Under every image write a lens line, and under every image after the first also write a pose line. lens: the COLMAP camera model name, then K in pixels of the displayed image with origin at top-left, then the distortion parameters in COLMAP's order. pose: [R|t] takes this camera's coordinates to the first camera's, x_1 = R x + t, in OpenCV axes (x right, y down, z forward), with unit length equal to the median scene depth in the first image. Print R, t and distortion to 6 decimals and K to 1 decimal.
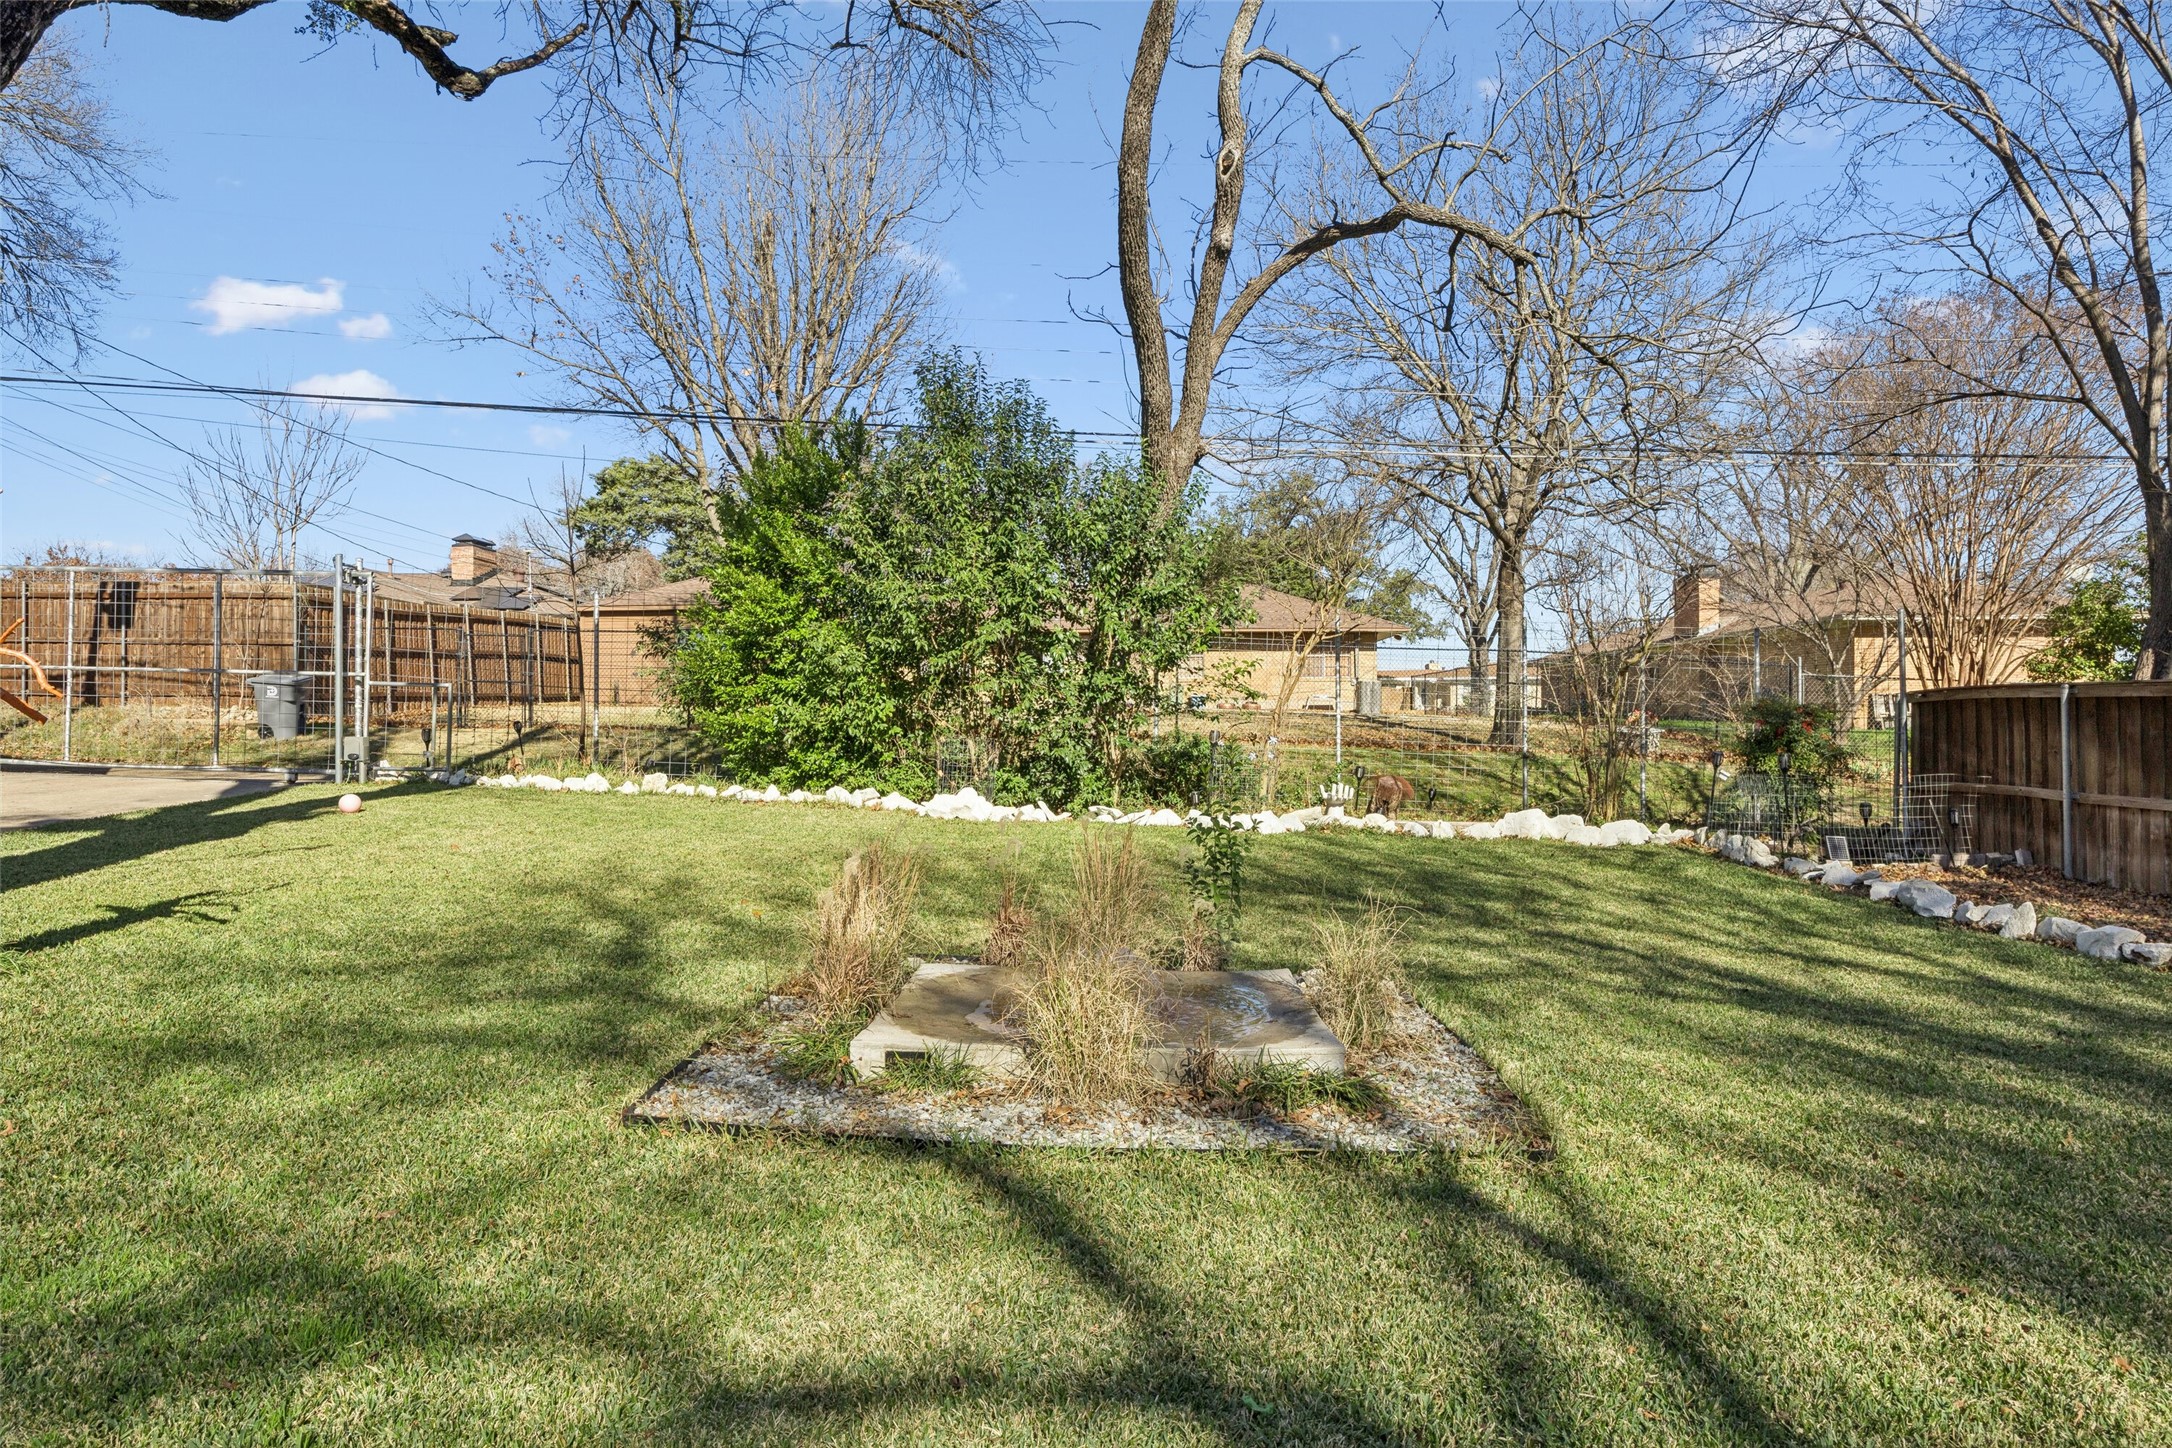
lens RADIAL K [[1343.7, 0, 1086.0], [0, 1343.7, 724.0], [0, 0, 1]] dist [-0.004058, -0.000715]
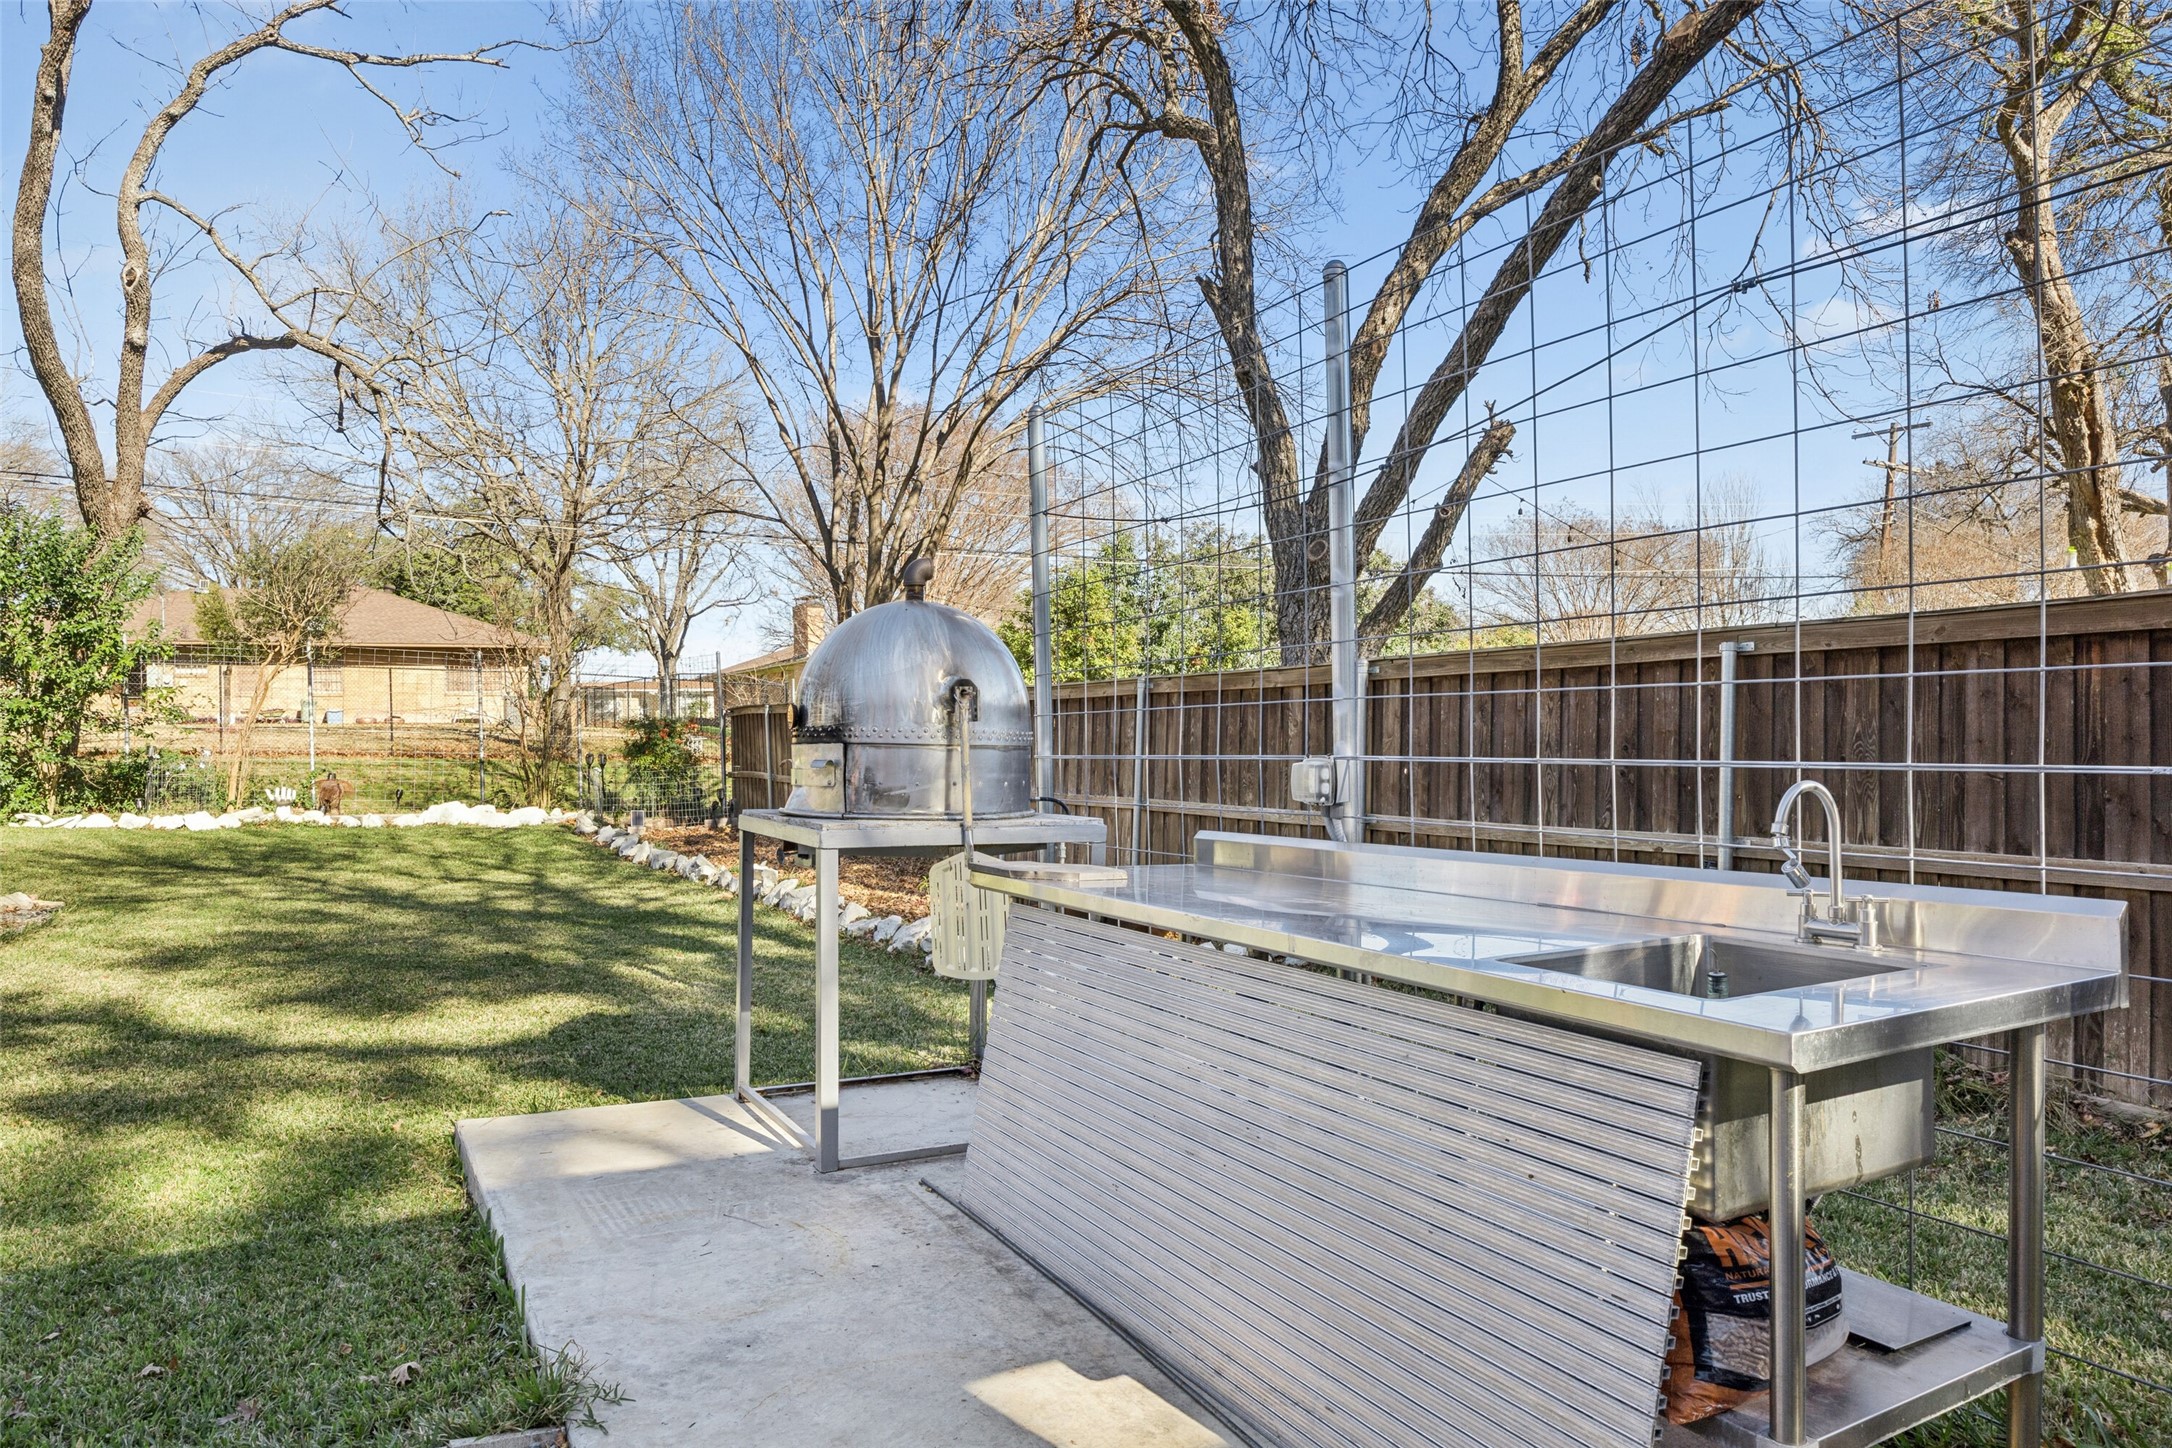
lens RADIAL K [[1405.2, 0, 1086.0], [0, 1405.2, 724.0], [0, 0, 1]] dist [0.006724, -0.000458]
pose [[0.882046, -0.013149, 0.470980, 0.246445], [0.016186, 0.999866, -0.002399, 0.002208], [-0.470885, 0.009740, 0.882141, -0.497923]]
